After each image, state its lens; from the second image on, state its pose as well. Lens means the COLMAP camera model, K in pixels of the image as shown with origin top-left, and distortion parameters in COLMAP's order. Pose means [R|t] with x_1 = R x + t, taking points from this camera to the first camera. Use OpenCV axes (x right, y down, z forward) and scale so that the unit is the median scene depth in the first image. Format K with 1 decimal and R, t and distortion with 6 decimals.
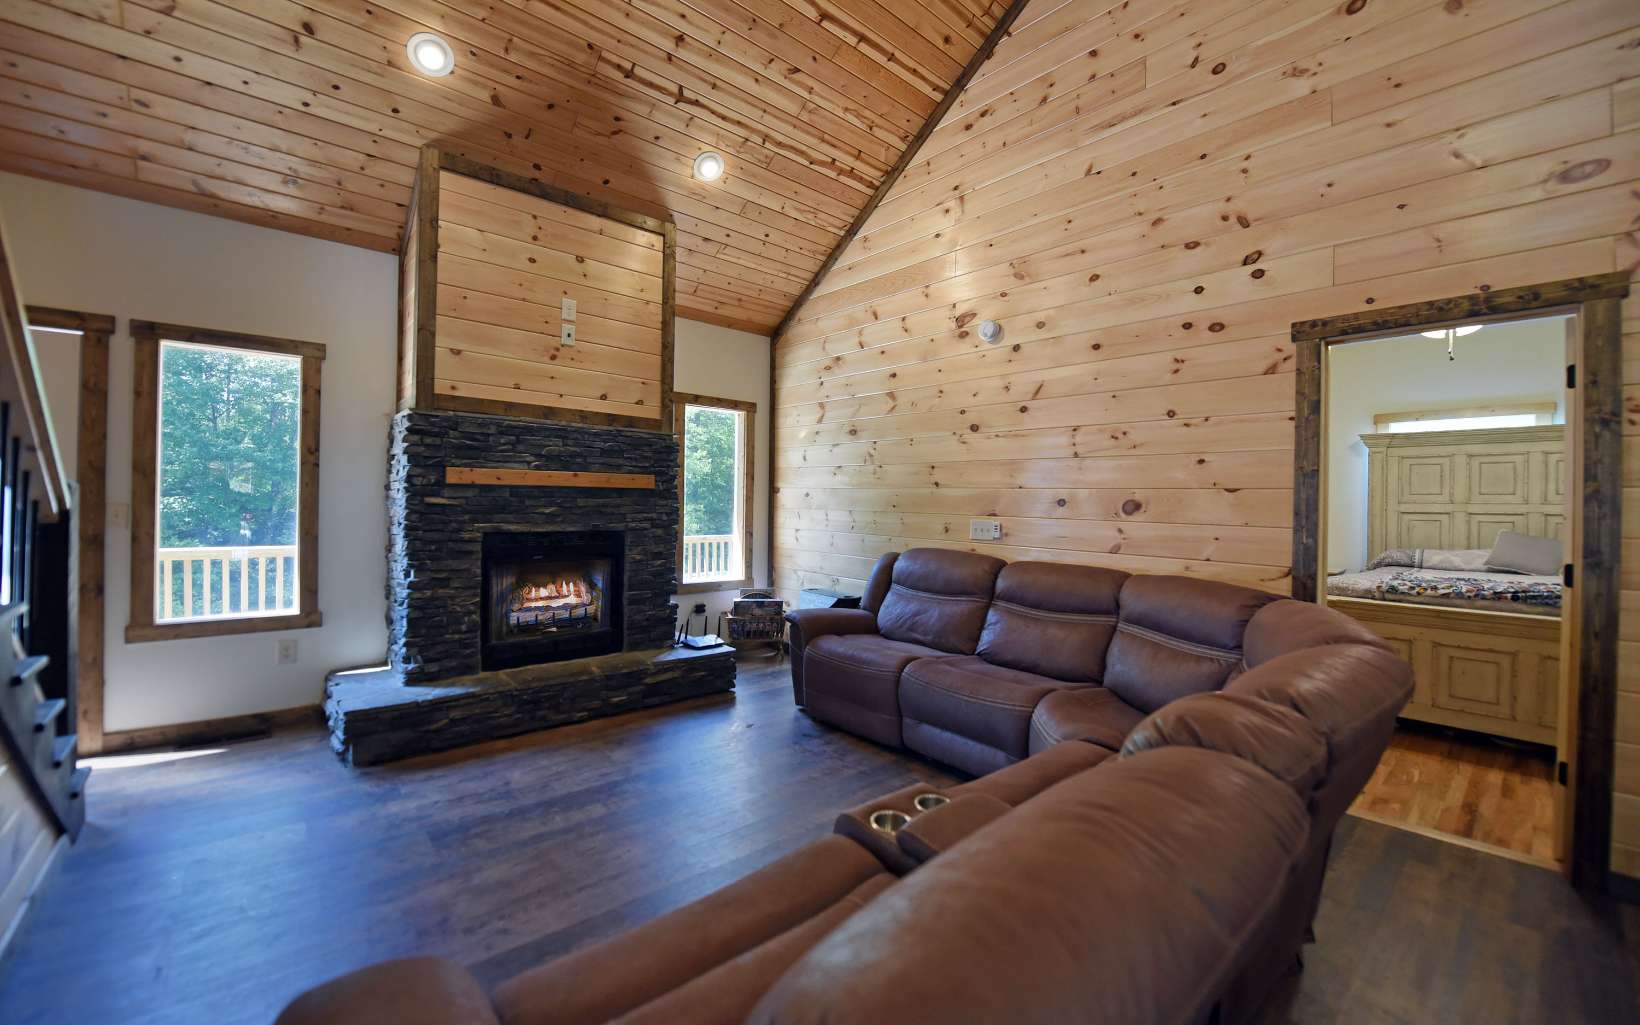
lens RADIAL K [[653.5, 0, 834.7], [0, 653.5, 501.7], [0, 0, 1]] dist [-0.016972, -0.001738]
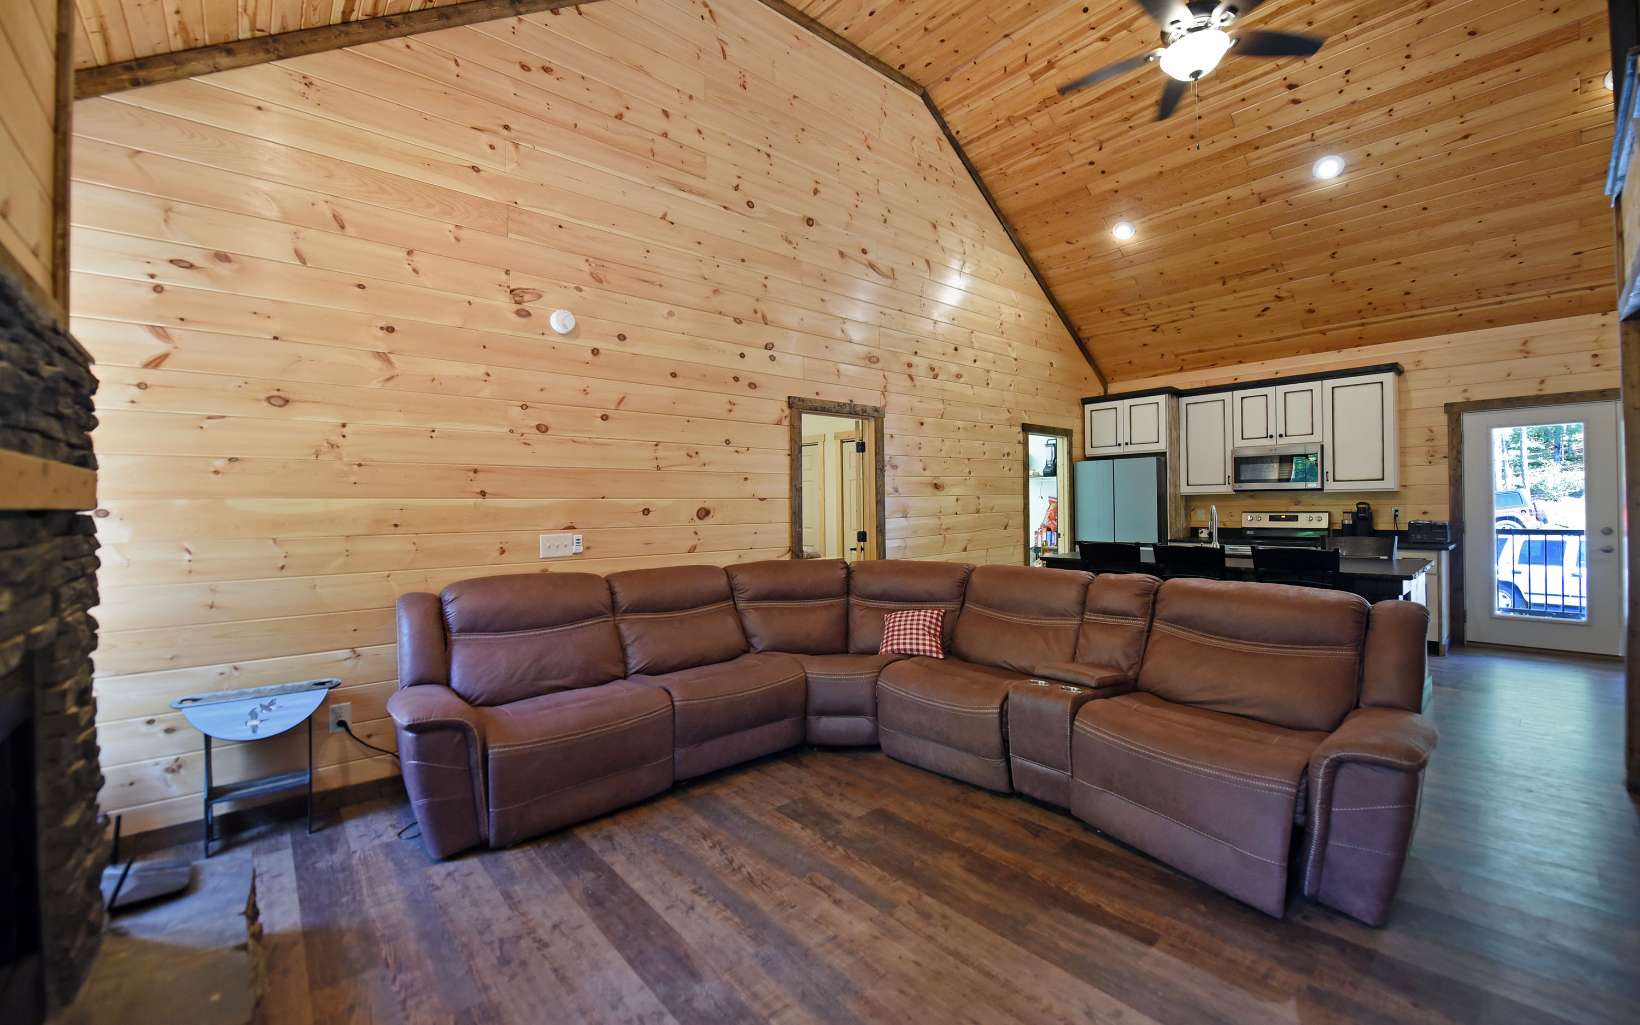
lens RADIAL K [[653.5, 0, 823.5], [0, 653.5, 502.0], [0, 0, 1]] dist [-0.016972, -0.001738]
pose [[0.009724, -0.014634, 0.999846, -0.727236], [0.014134, 0.999795, 0.014495, -0.025941], [-0.999853, 0.013991, 0.009929, 0.705896]]
